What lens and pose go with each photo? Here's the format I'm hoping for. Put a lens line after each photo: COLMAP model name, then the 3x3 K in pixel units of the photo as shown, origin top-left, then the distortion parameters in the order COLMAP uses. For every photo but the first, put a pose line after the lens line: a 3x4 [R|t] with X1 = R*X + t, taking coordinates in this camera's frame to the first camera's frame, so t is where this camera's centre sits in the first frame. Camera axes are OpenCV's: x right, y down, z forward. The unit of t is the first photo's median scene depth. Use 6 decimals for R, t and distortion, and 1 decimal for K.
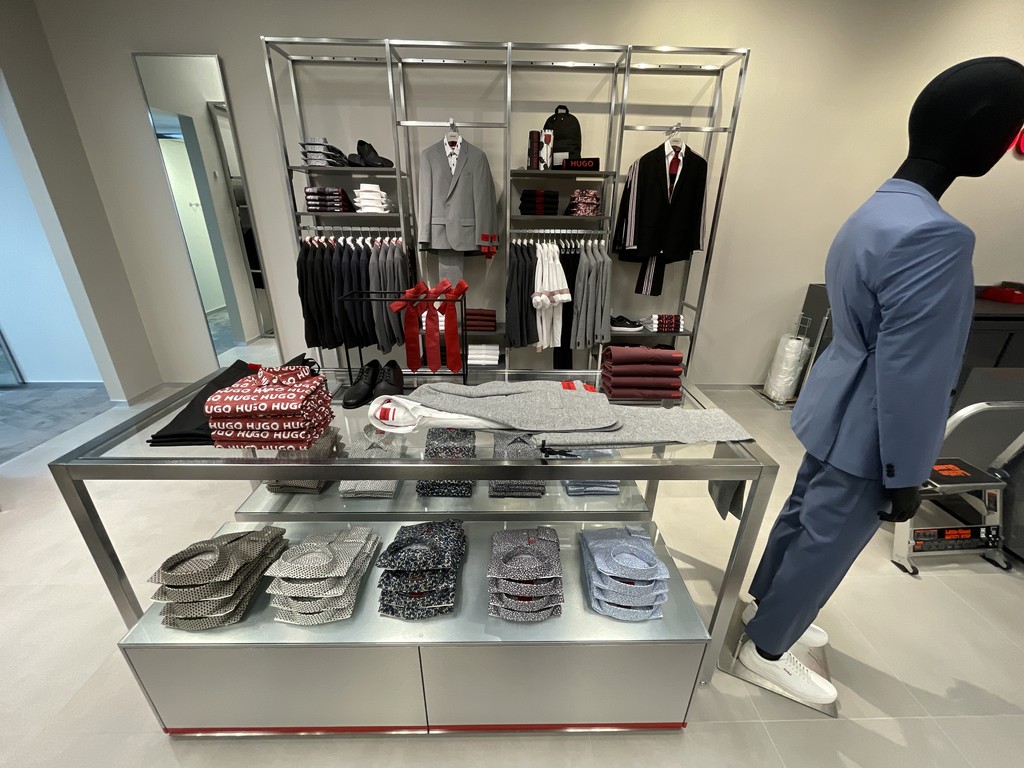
lens RADIAL K [[414.3, 0, 510.6], [0, 414.3, 384.7], [0, 0, 1]] dist [0.000326, 0.000097]
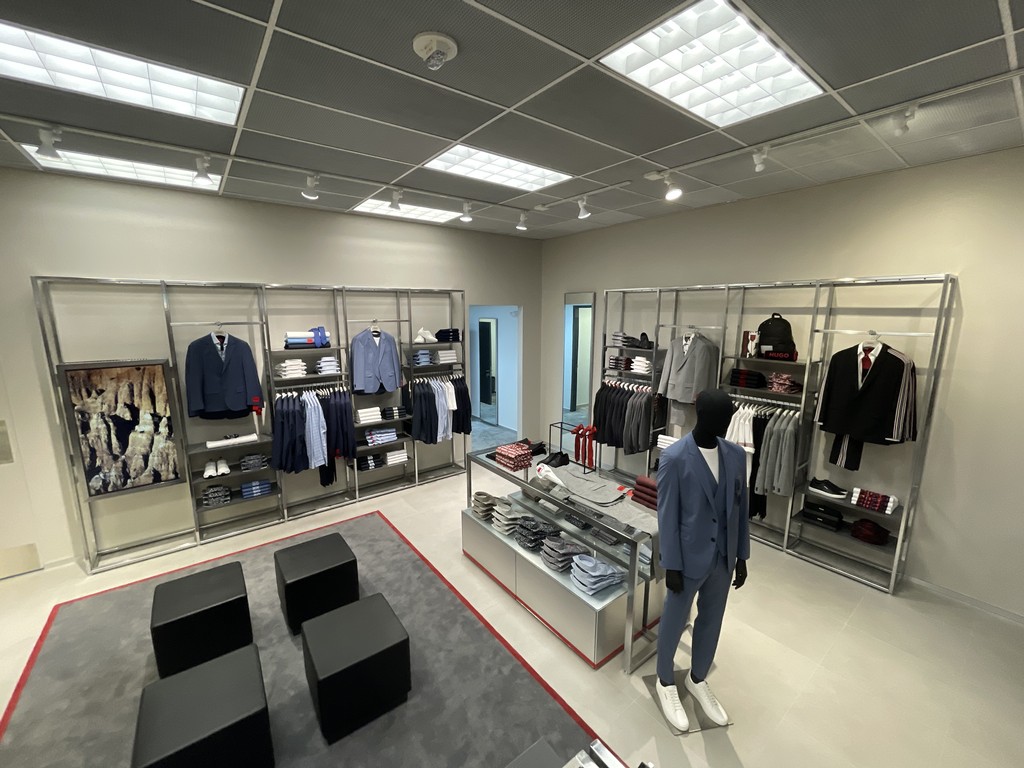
lens RADIAL K [[414.3, 0, 512.3], [0, 414.3, 383.6], [0, 0, 1]] dist [0.000326, 0.000097]
pose [[0.596287, 0.127795, -0.792534, 0.710654], [-0.302813, 0.950124, -0.074625, -0.089396], [0.743469, 0.284487, 0.605244, -0.398412]]
